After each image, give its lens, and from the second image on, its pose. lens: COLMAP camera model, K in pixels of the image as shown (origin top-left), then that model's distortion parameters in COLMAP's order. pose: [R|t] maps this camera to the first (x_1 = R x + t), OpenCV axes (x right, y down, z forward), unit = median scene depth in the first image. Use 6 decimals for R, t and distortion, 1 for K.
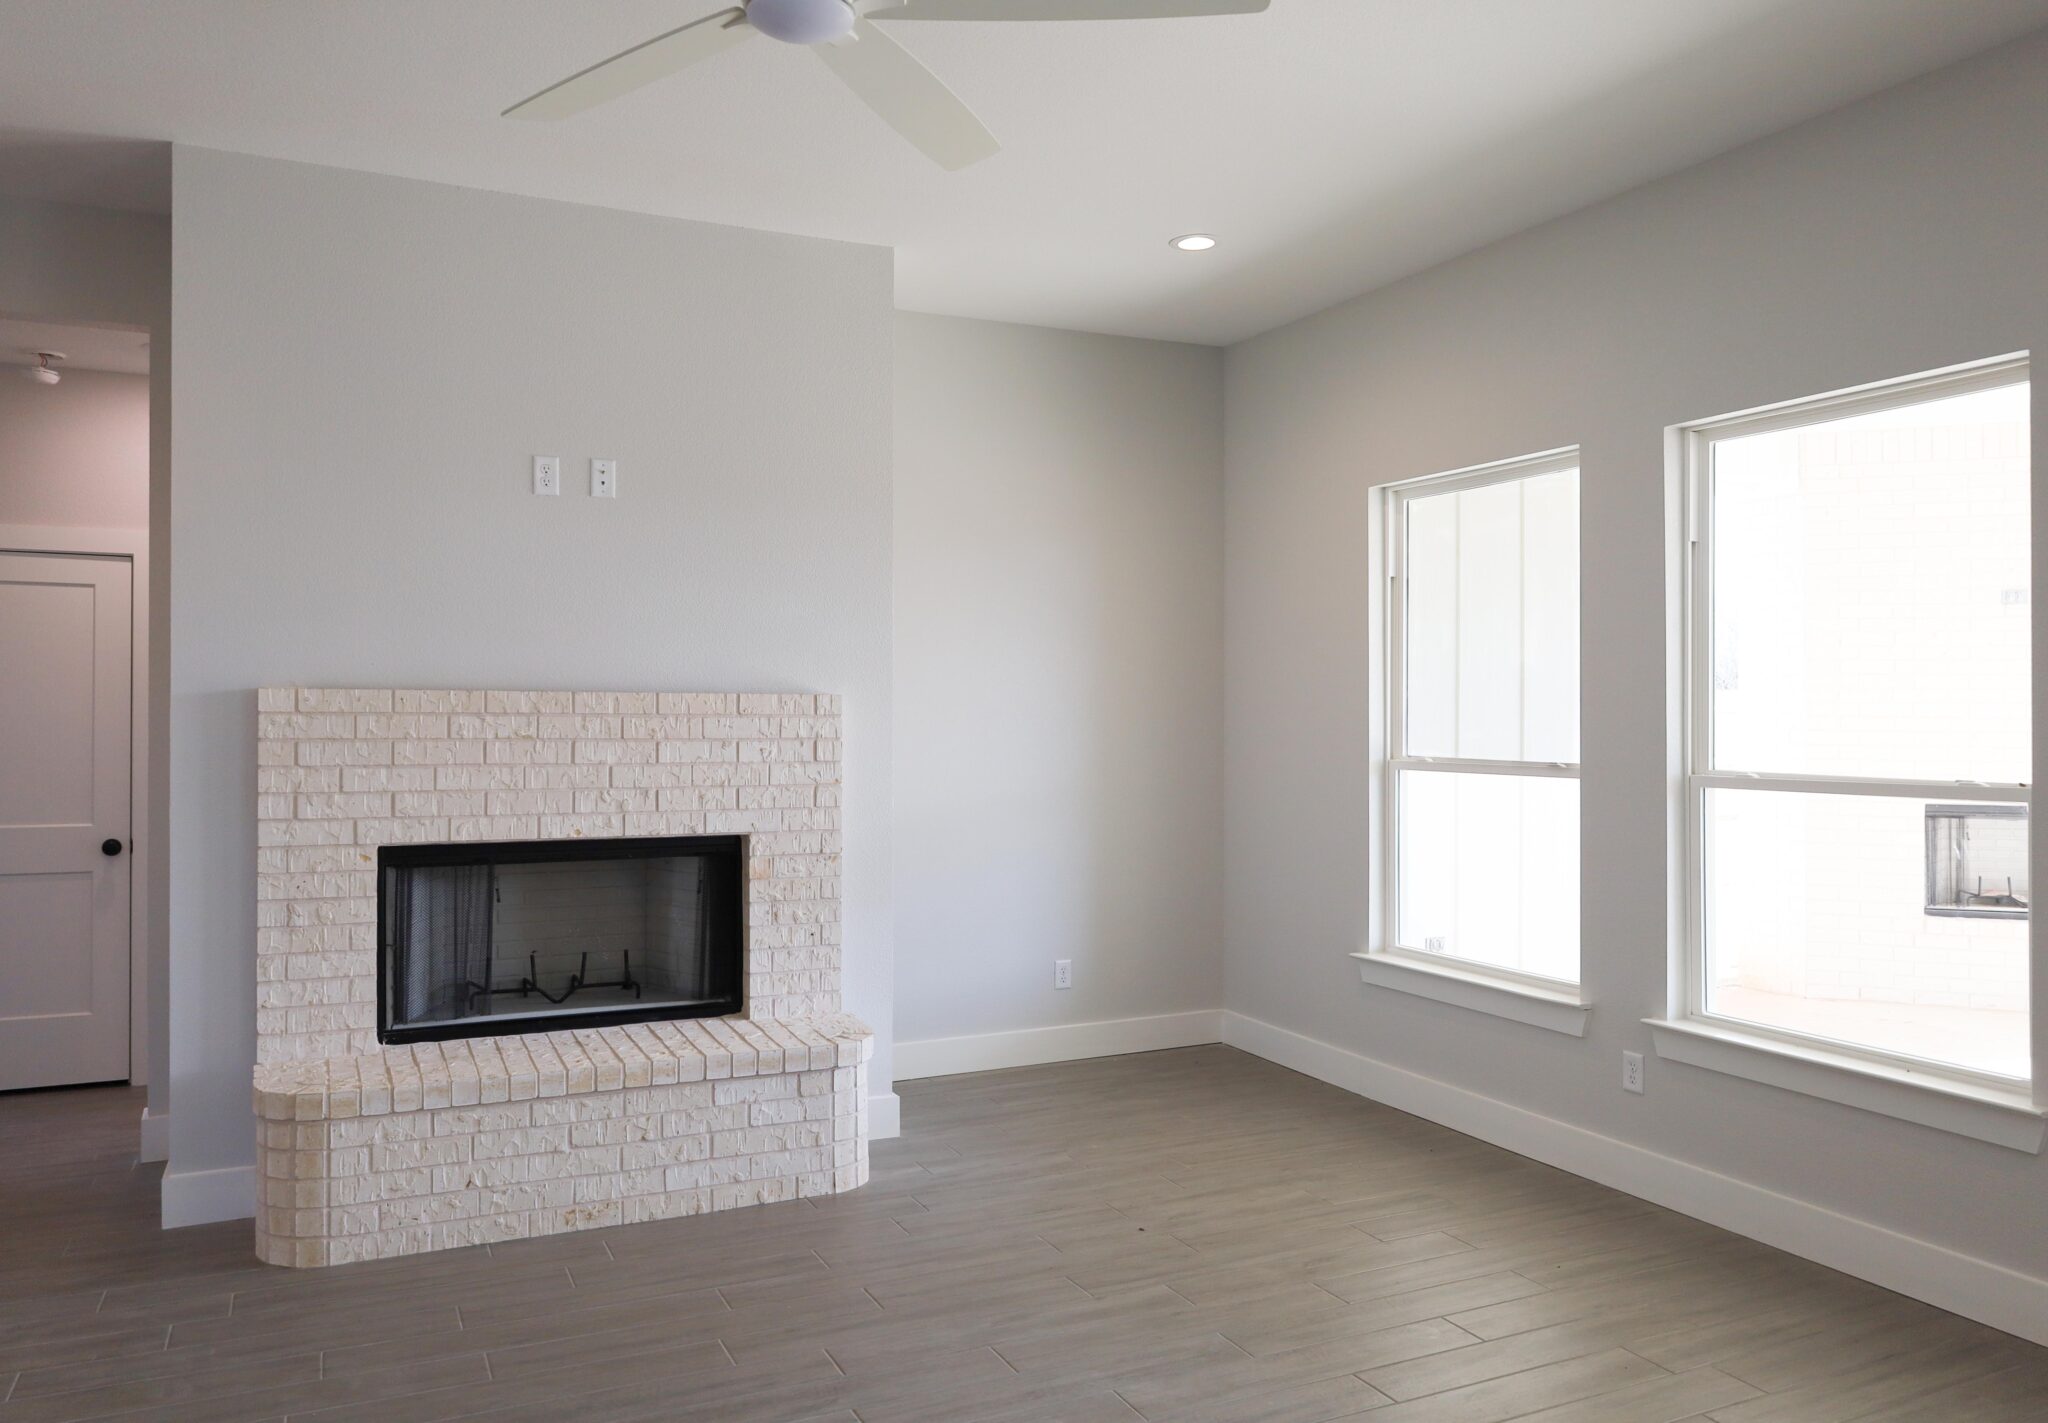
lens RADIAL K [[1530.9, 0, 1024.0], [0, 1530.9, 711.5], [0, 0, 1]] dist [-0.000404, 0.000354]
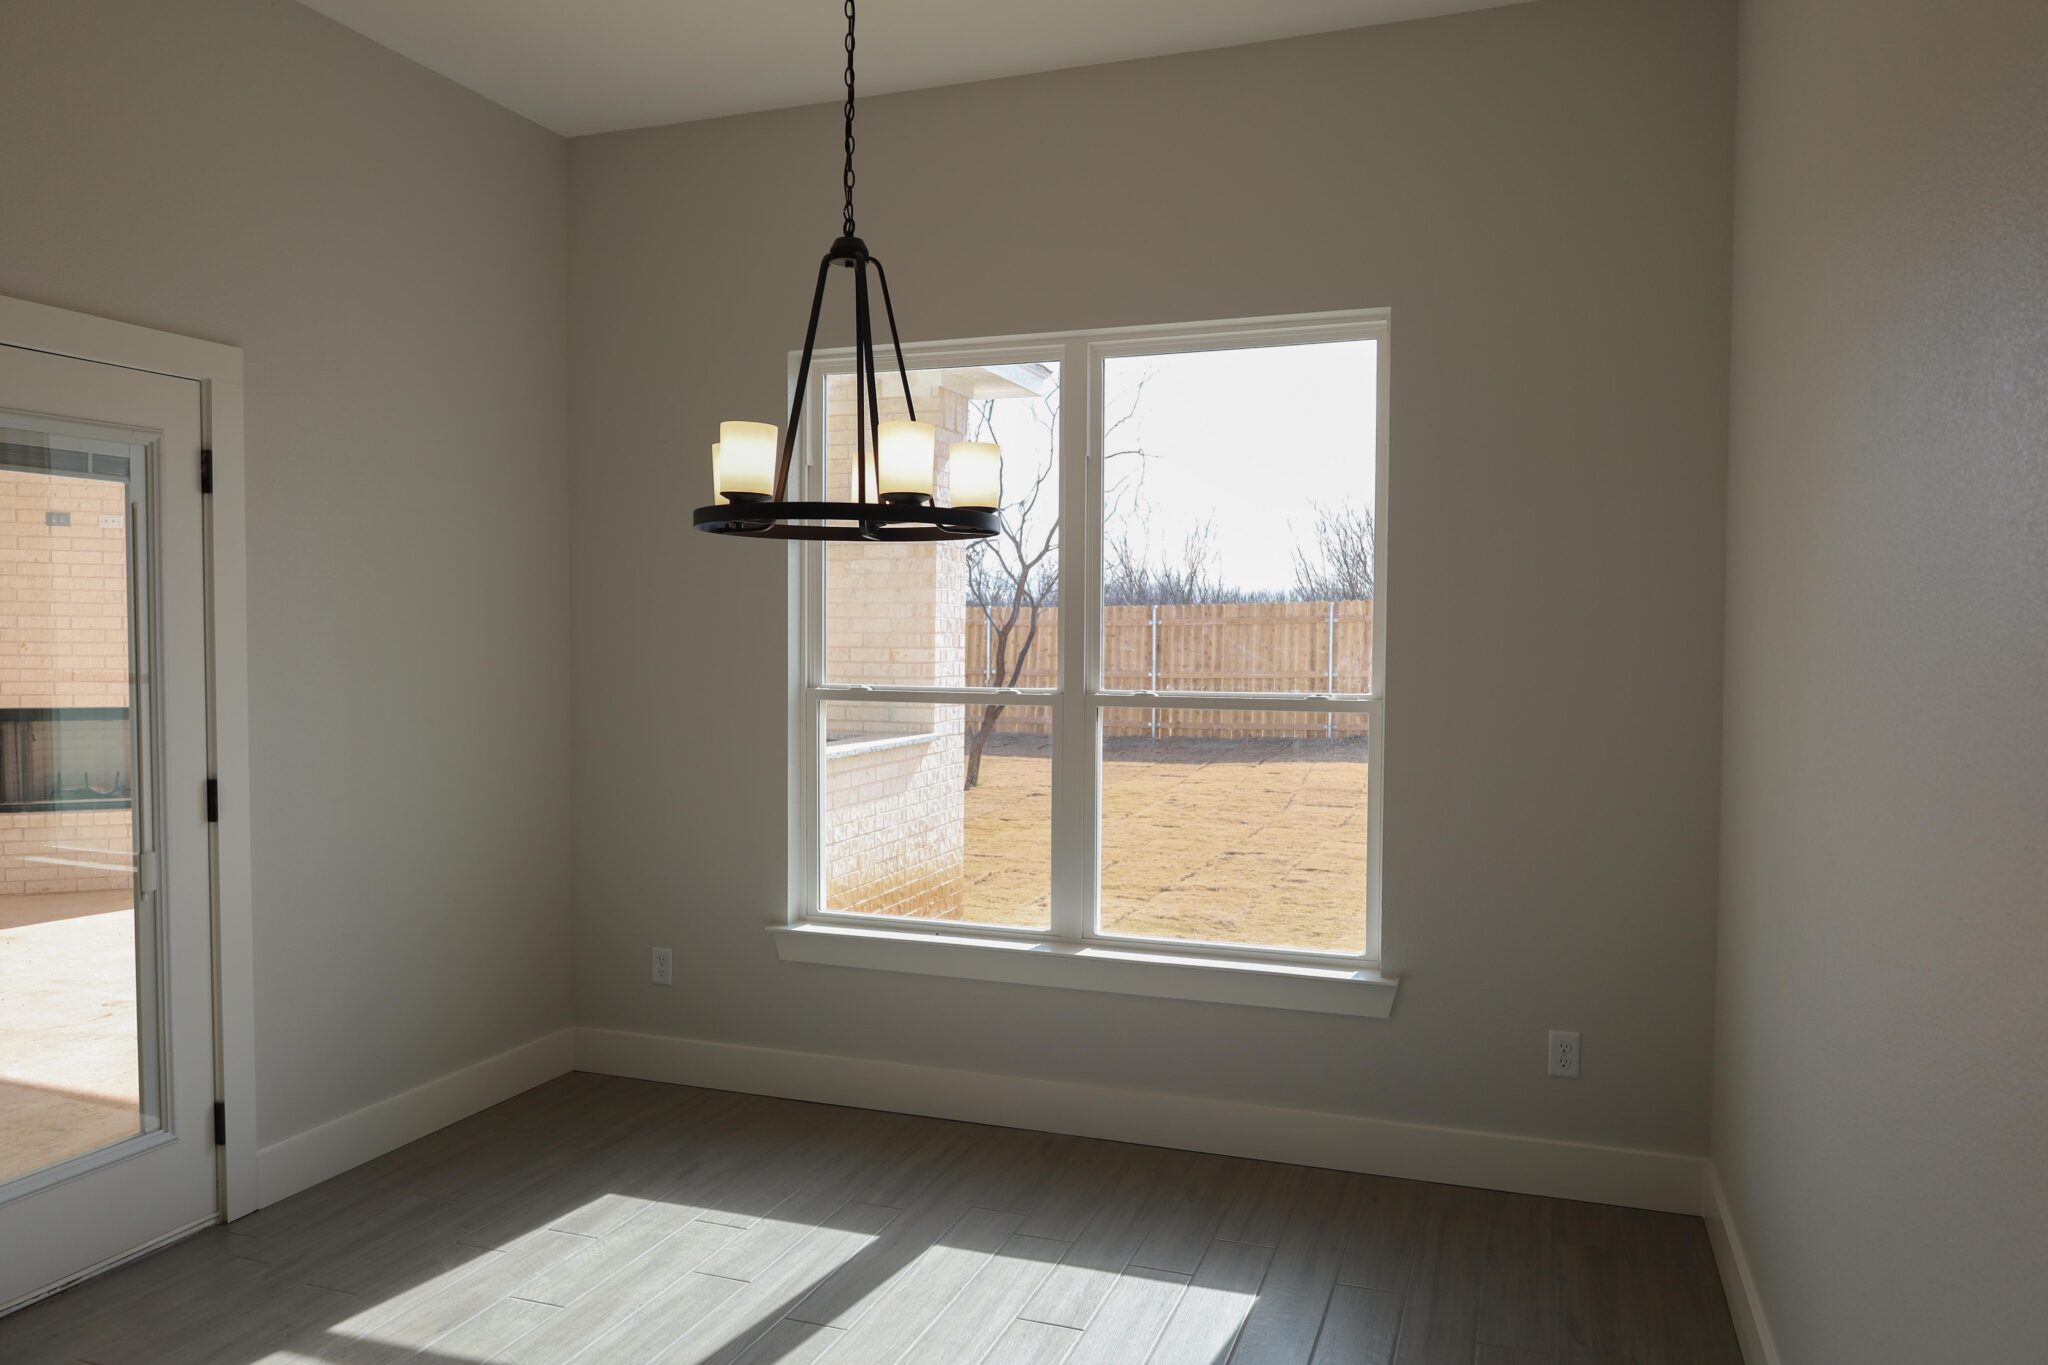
lens RADIAL K [[1396.8, 0, 1024.0], [0, 1396.8, 682.5], [0, 0, 1]] dist [-0.183510, -0.000057]
pose [[0.730656, -0.026059, 0.682248, -0.186288], [-0.000240, 0.999261, 0.038424, -0.000930], [-0.682745, -0.028239, 0.730111, 0.375739]]
